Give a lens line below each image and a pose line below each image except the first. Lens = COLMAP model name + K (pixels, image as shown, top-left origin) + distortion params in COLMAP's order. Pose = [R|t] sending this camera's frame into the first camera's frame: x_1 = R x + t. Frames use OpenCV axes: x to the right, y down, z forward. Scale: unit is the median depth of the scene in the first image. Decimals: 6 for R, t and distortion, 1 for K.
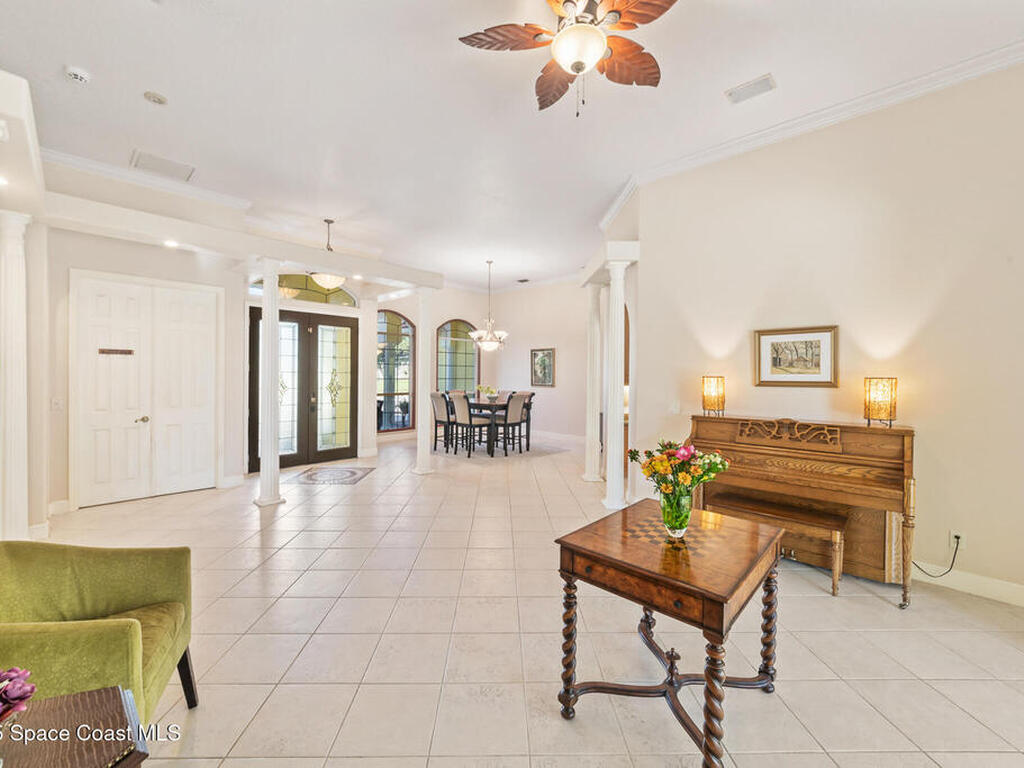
lens RADIAL K [[404.2, 0, 512.0], [0, 404.2, 384.0], [0, 0, 1]] dist [-0.001384, -0.000312]
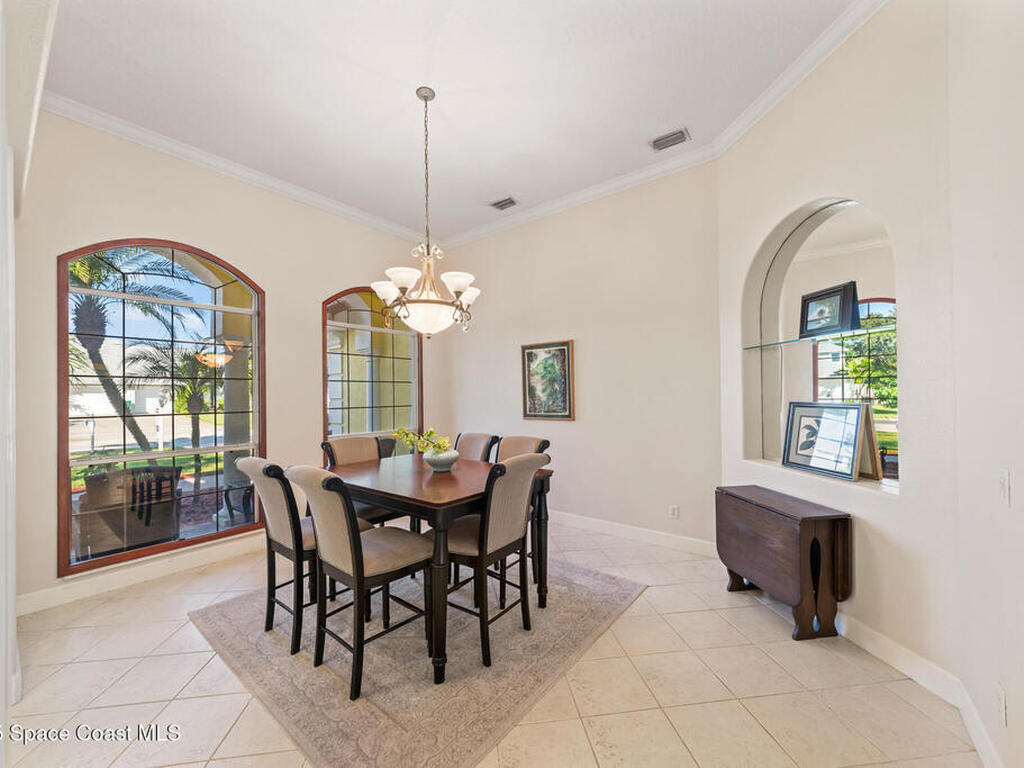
lens RADIAL K [[406.2, 0, 510.2], [0, 406.2, 391.4], [0, 0, 1]] dist [0.000268, -0.000078]
pose [[0.995736, -0.020643, 0.089907, -0.017174], [0.023676, 0.999182, -0.032798, -0.015889], [-0.089156, 0.034786, 0.995410, 0.628684]]
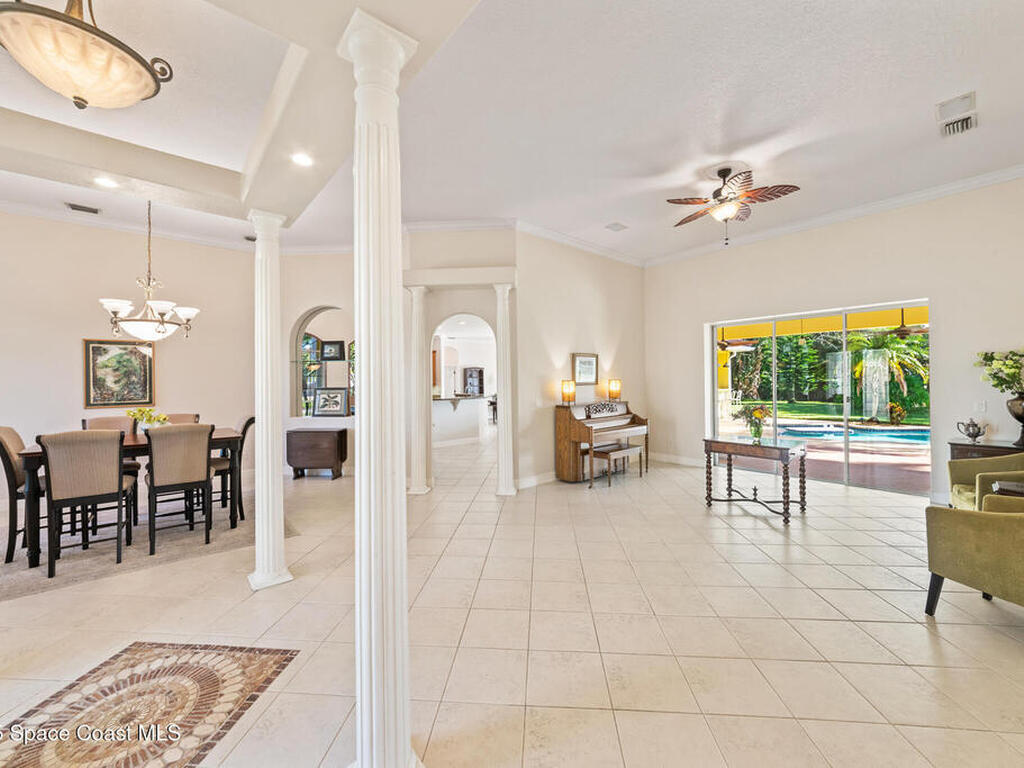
lens RADIAL K [[404.2, 0, 512.0], [0, 404.2, 384.0], [0, 0, 1]] dist [-0.001384, -0.000312]
pose [[0.117925, -0.017413, 0.992870, -0.518268], [0.037892, 0.999197, 0.013024, -0.015417], [-0.992299, 0.036086, 0.118490, 0.475583]]
